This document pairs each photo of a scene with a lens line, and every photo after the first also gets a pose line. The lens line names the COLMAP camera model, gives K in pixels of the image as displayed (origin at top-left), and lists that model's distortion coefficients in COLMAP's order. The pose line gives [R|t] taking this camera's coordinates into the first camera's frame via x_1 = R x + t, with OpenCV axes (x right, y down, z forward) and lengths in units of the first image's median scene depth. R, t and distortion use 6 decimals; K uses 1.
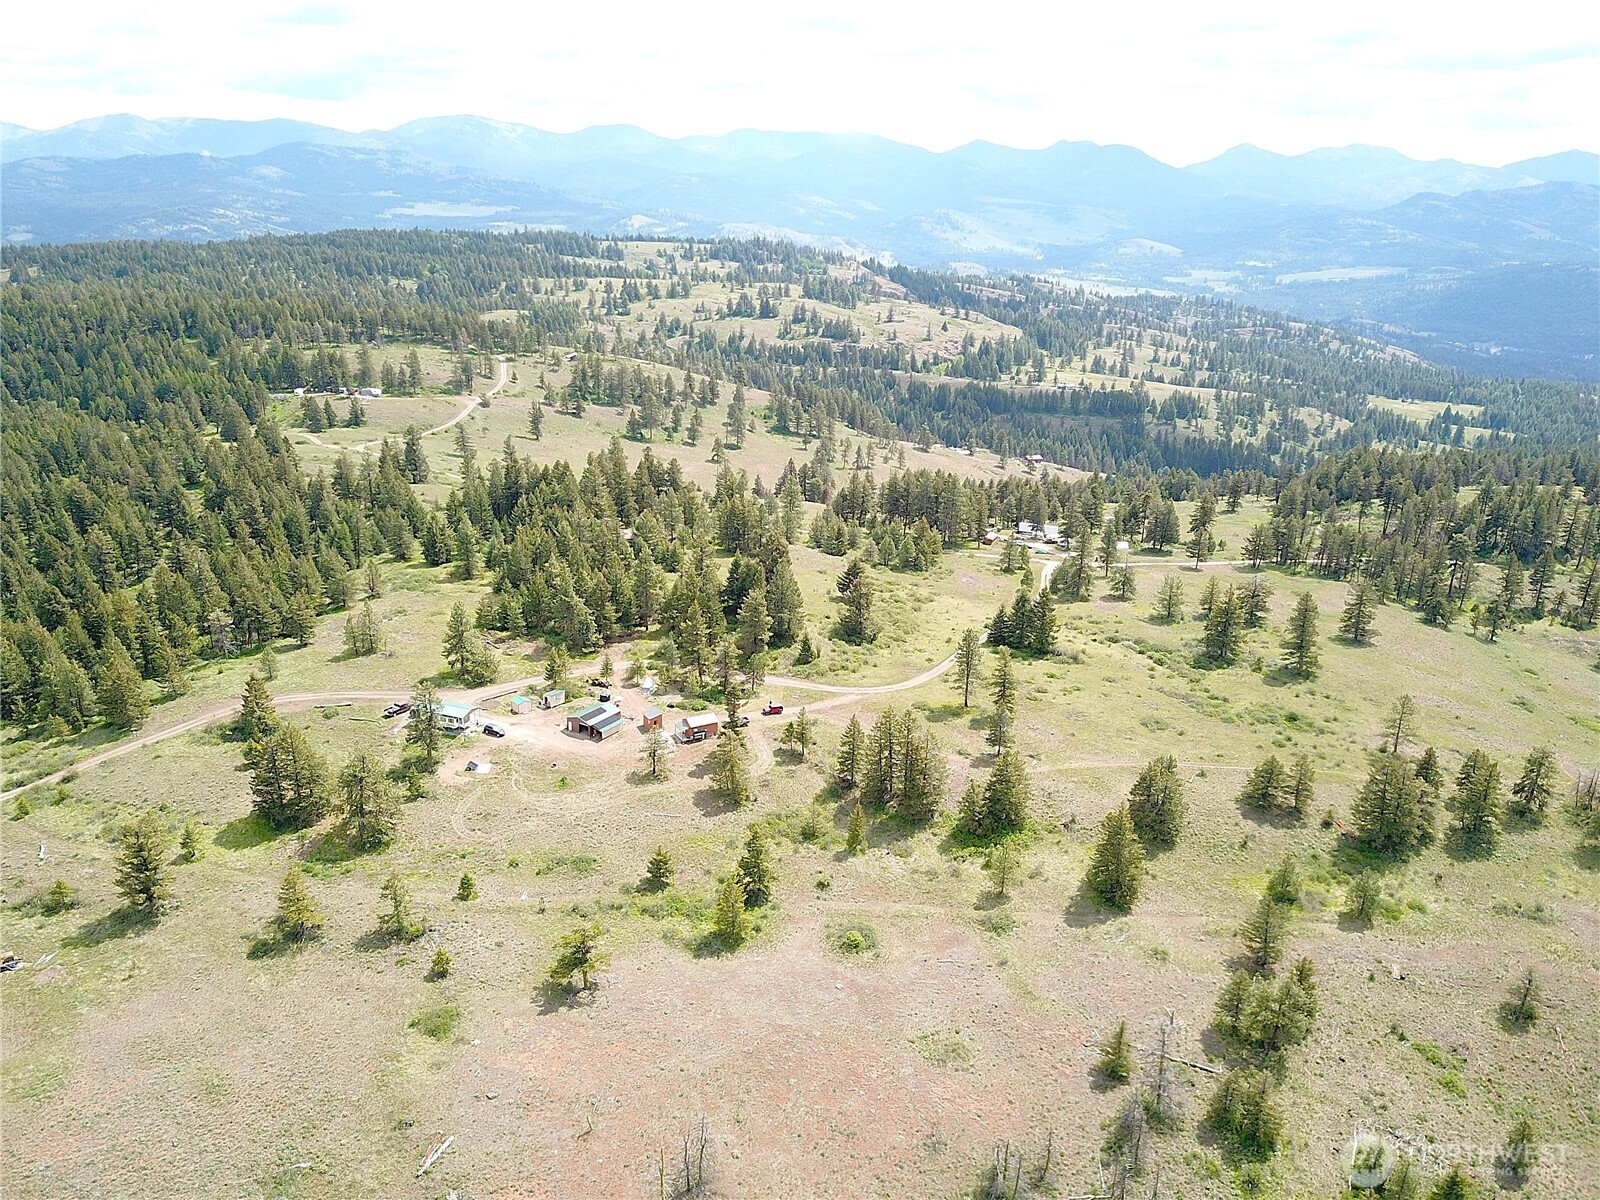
lens RADIAL K [[1219.1, 0, 810.7], [0, 1219.1, 600.4], [0, 0, 1]] dist [0.009090, -0.008264]
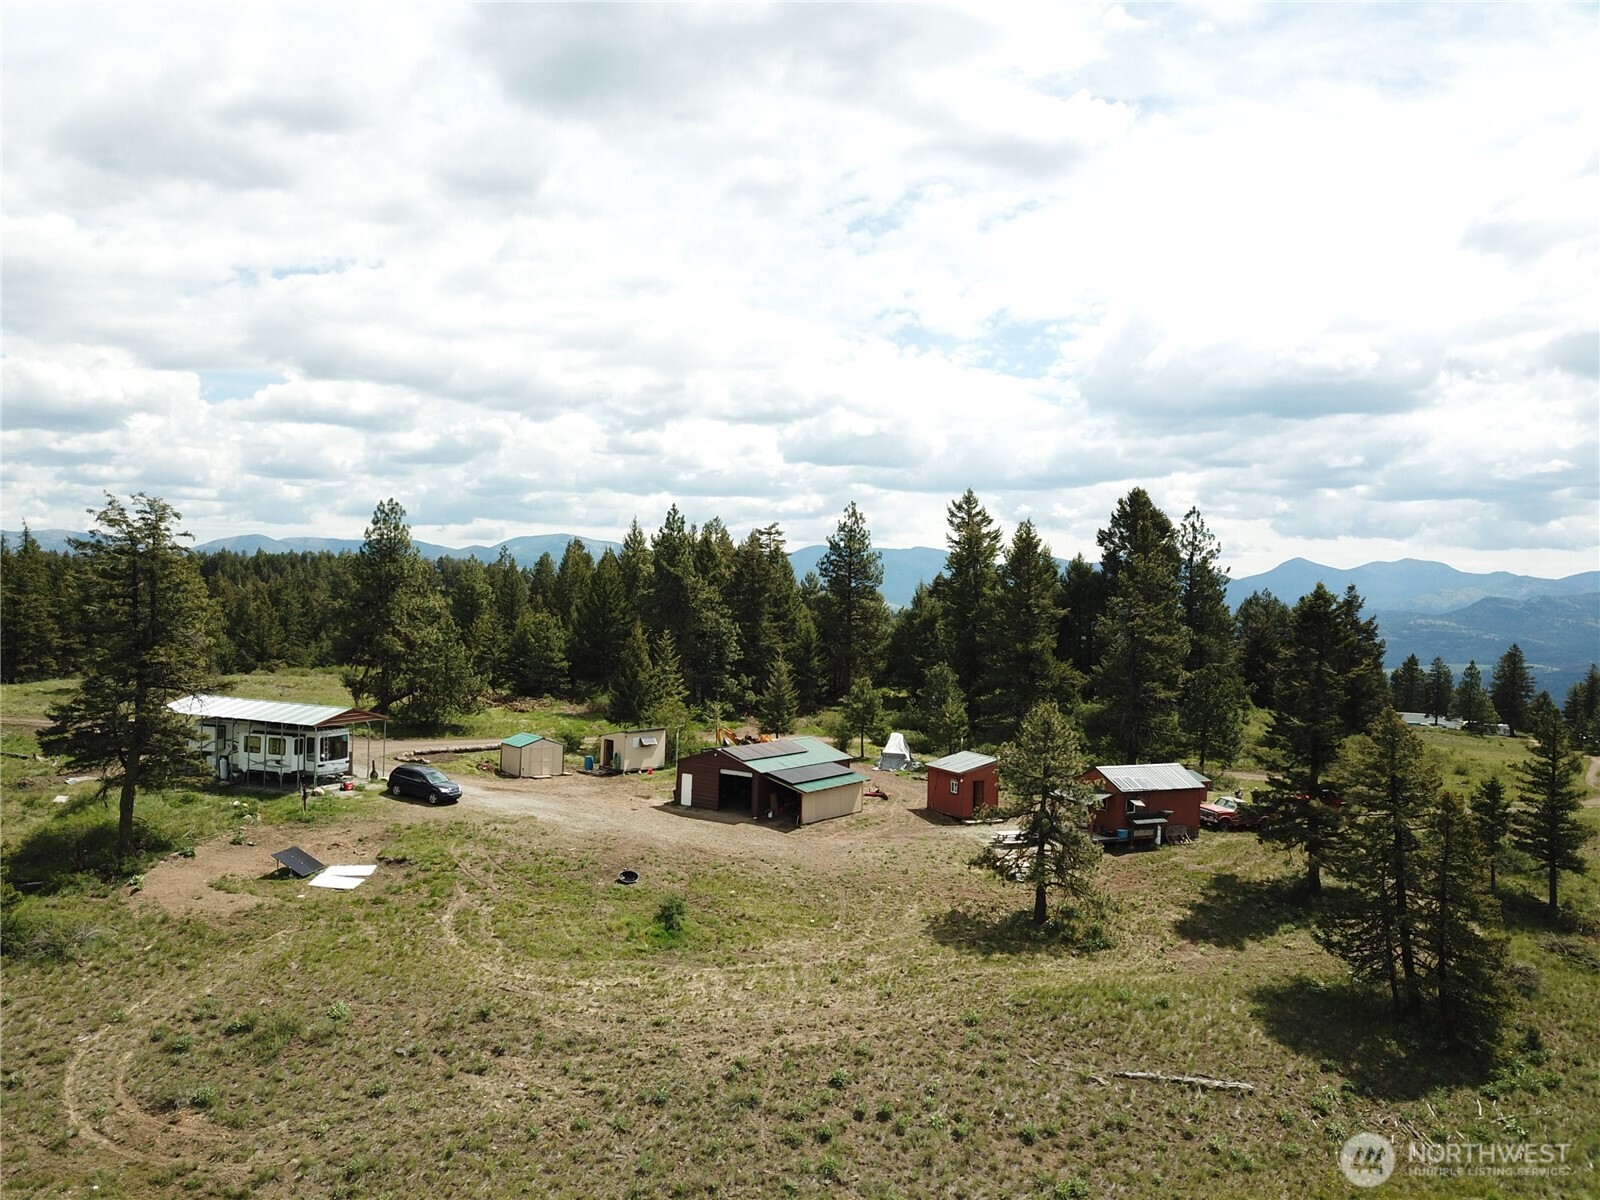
lens RADIAL K [[1219.1, 0, 789.1], [0, 1219.1, 597.3], [0, 0, 1]] dist [0.009090, -0.008264]
pose [[0.997564, -0.003473, -0.069677, -0.055212], [-0.019371, 0.945698, -0.324470, 0.055193], [0.067020, 0.325029, 0.943326, 0.258038]]
